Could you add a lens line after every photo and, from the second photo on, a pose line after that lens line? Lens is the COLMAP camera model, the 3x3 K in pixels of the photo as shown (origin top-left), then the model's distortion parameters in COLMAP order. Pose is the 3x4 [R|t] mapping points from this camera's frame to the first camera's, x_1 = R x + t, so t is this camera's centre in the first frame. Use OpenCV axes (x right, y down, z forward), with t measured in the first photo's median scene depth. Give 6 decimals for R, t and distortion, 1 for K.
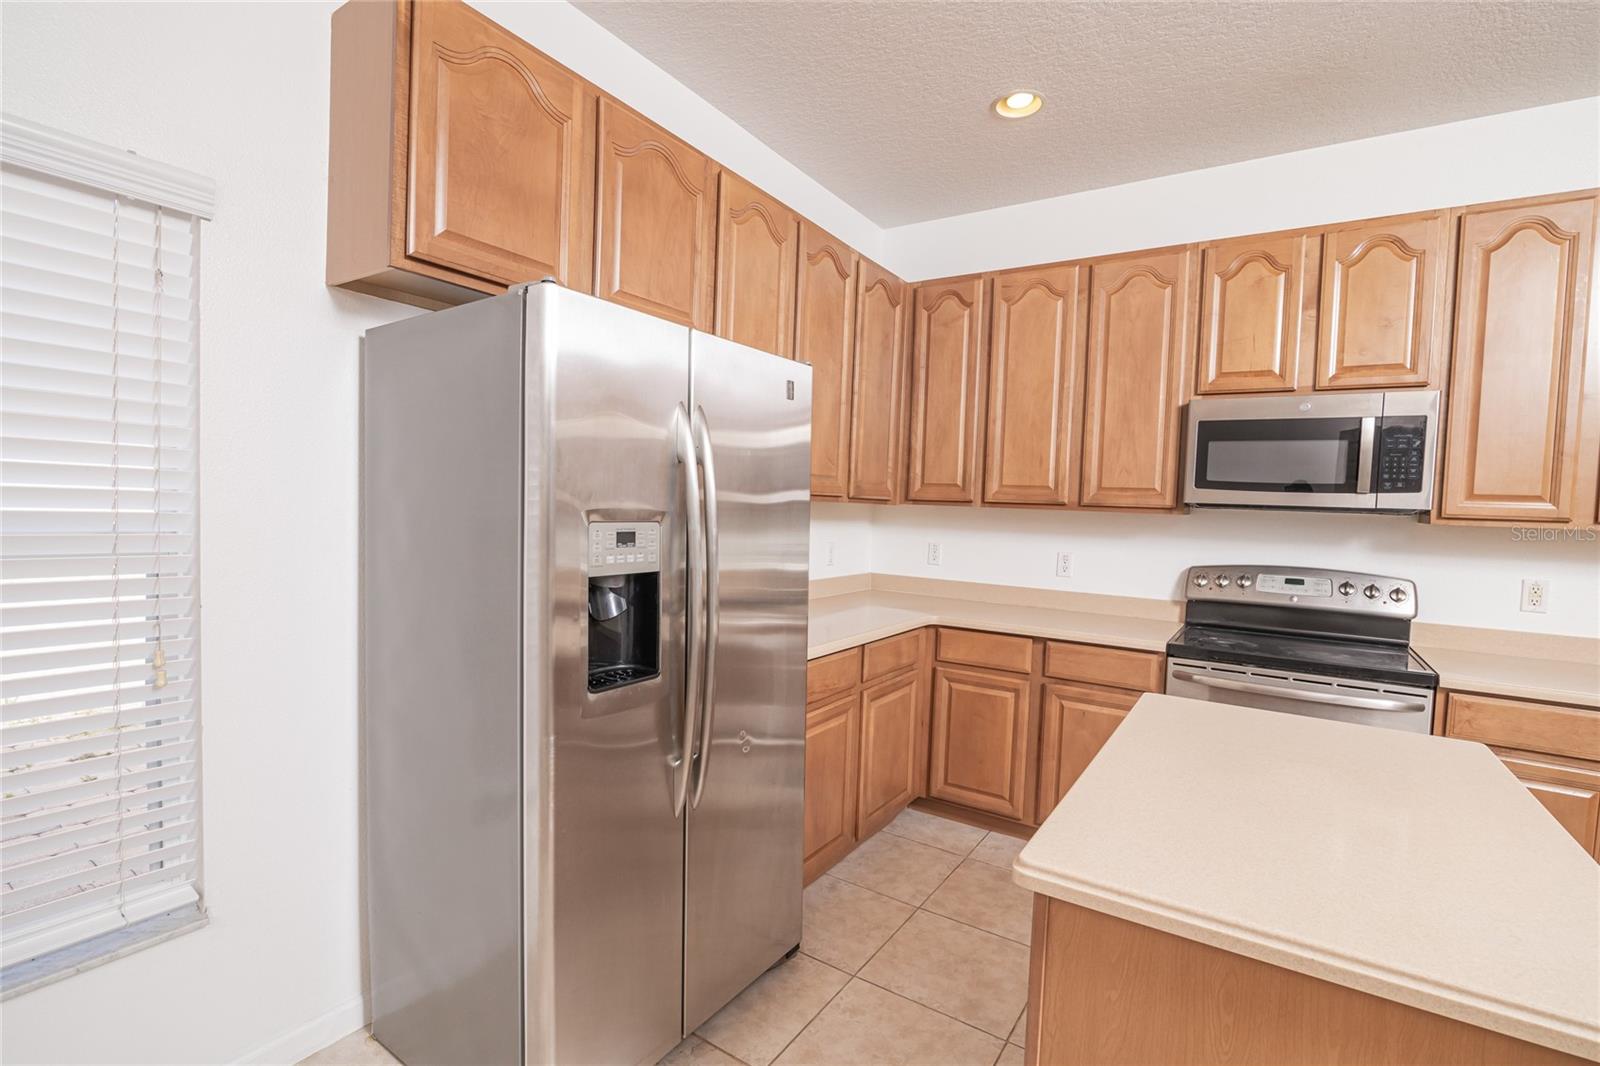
lens RADIAL K [[729.7, 0, 800.2], [0, 729.7, 536.7], [0, 0, 1]] dist [-0.024111, 0.002970]
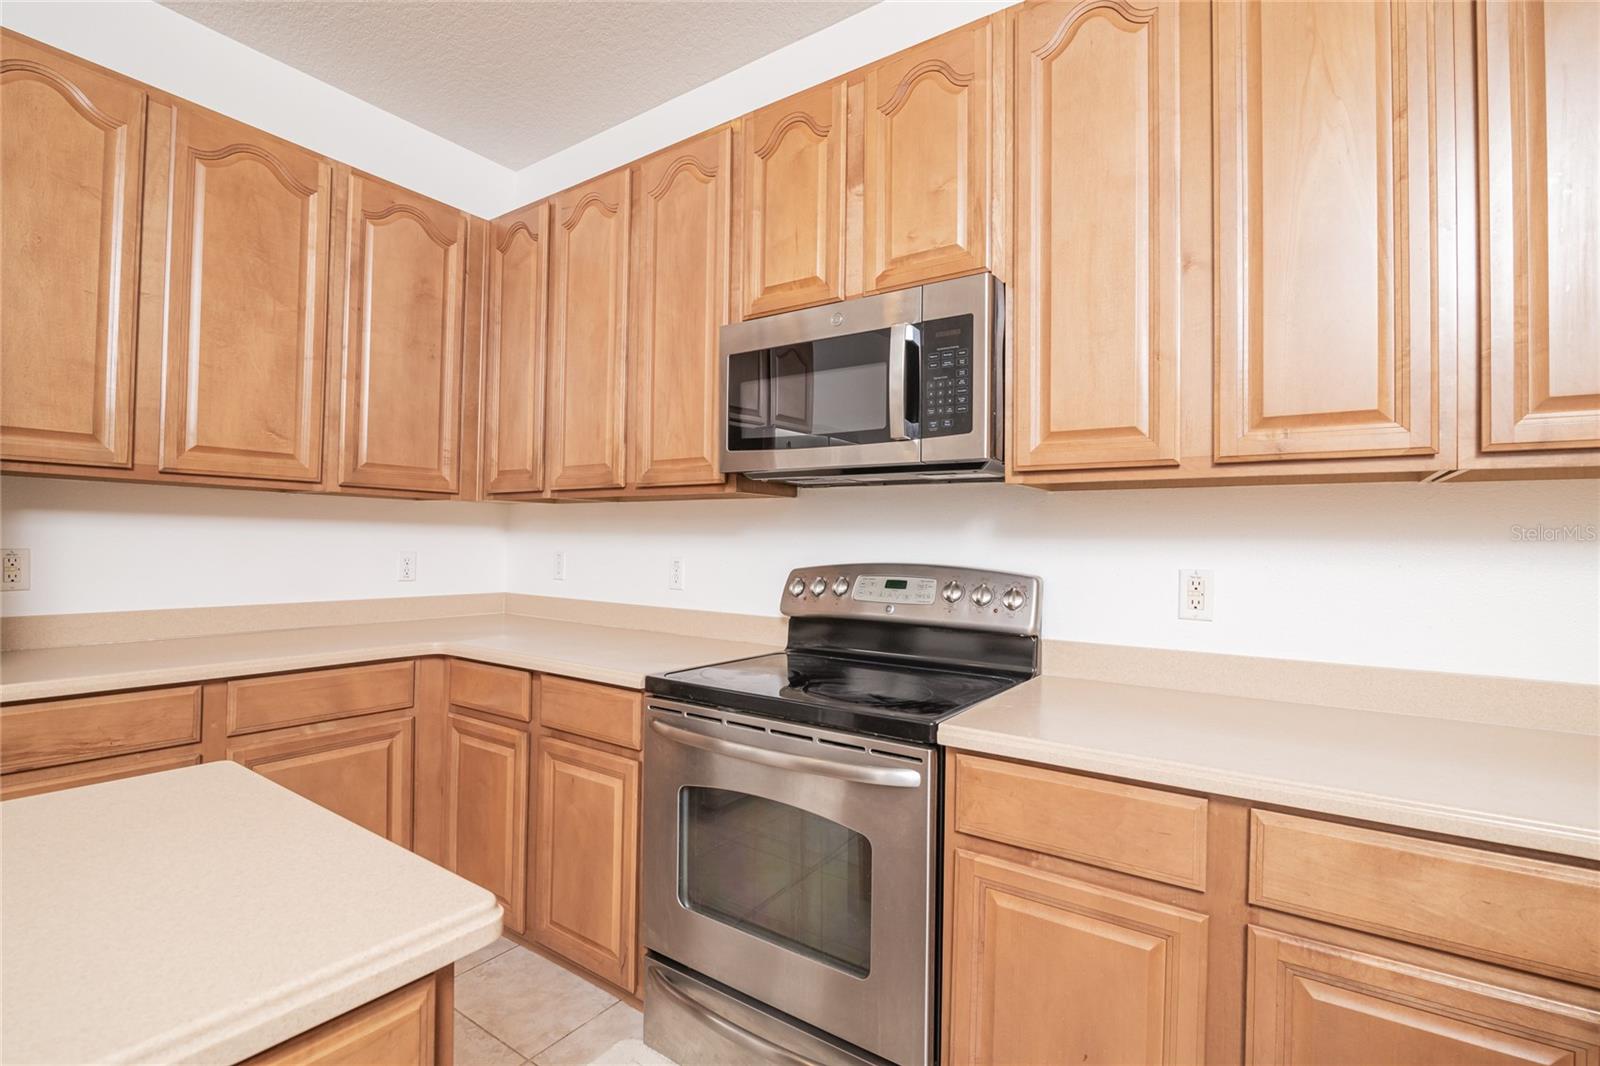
lens RADIAL K [[729.7, 0, 800.3], [0, 729.7, 533.6], [0, 0, 1]] dist [-0.024111, 0.002970]
pose [[0.999513, -0.019803, -0.024106, 0.630068], [0.018310, 0.997991, -0.060655, 0.056225], [0.025258, 0.060184, 0.997868, 0.307627]]
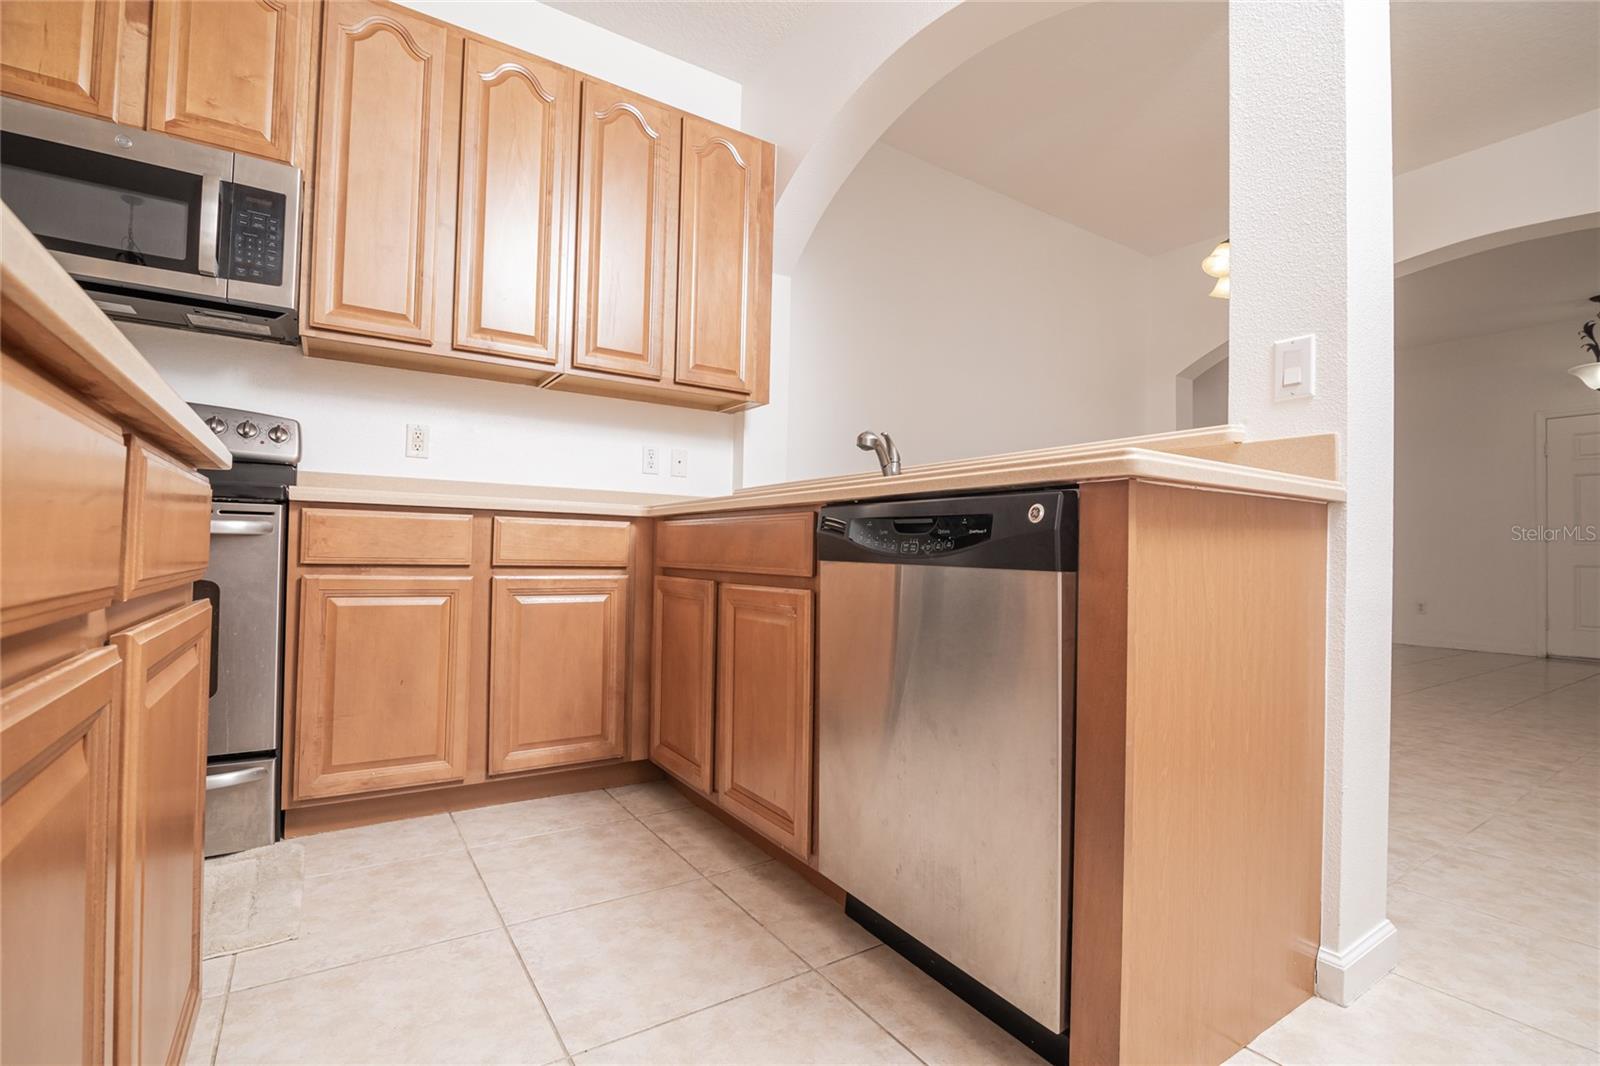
lens RADIAL K [[729.7, 0, 801.9], [0, 729.7, 536.2], [0, 0, 1]] dist [-0.024111, 0.002970]
pose [[0.390593, -0.007828, 0.920530, 0.291922], [0.036752, 0.999299, -0.007096, 0.219305], [-0.919830, 0.036603, 0.390607, 0.120060]]
